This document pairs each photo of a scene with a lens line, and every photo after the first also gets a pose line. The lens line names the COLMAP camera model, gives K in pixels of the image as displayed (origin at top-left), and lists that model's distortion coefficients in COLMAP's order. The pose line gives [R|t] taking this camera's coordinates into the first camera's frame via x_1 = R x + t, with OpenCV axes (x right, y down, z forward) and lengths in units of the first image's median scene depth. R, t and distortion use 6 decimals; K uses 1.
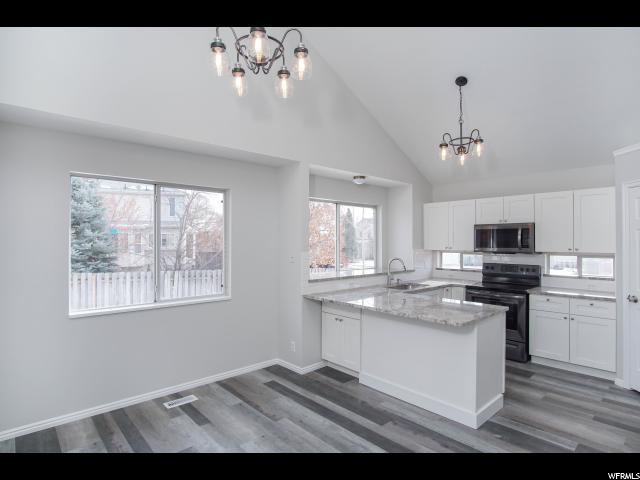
lens RADIAL K [[346.8, 0, 314.1], [0, 346.8, 237.8], [0, 0, 1]] dist [-0.020578, -0.000323]
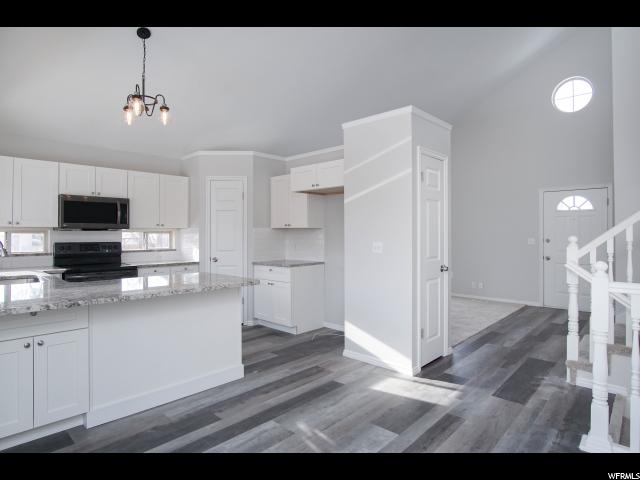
lens RADIAL K [[346.8, 0, 333.6], [0, 346.8, 230.9], [0, 0, 1]] dist [-0.020578, -0.000323]
pose [[-0.085661, 0.004169, 0.996316, -0.451837], [-0.010420, 0.999933, -0.005080, 0.053118], [-0.996270, -0.010817, -0.085612, 0.533210]]
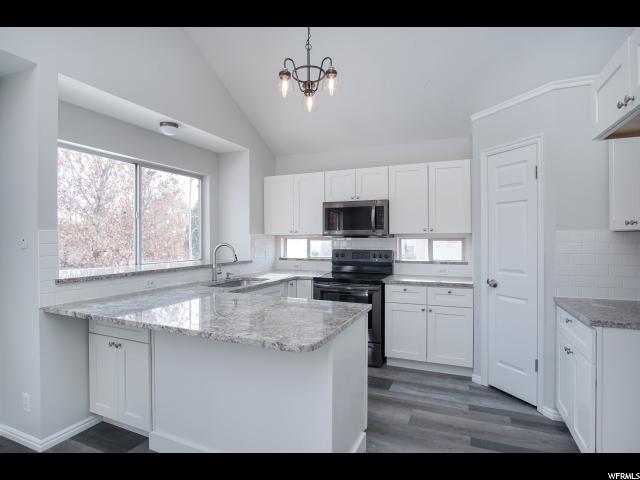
lens RADIAL K [[346.8, 0, 308.2], [0, 346.8, 237.7], [0, 0, 1]] dist [-0.020578, -0.000323]
pose [[0.920611, -0.003897, 0.390461, 0.134851], [0.000541, 0.999962, 0.008704, 0.046379], [-0.390480, -0.007802, 0.920578, 0.314760]]
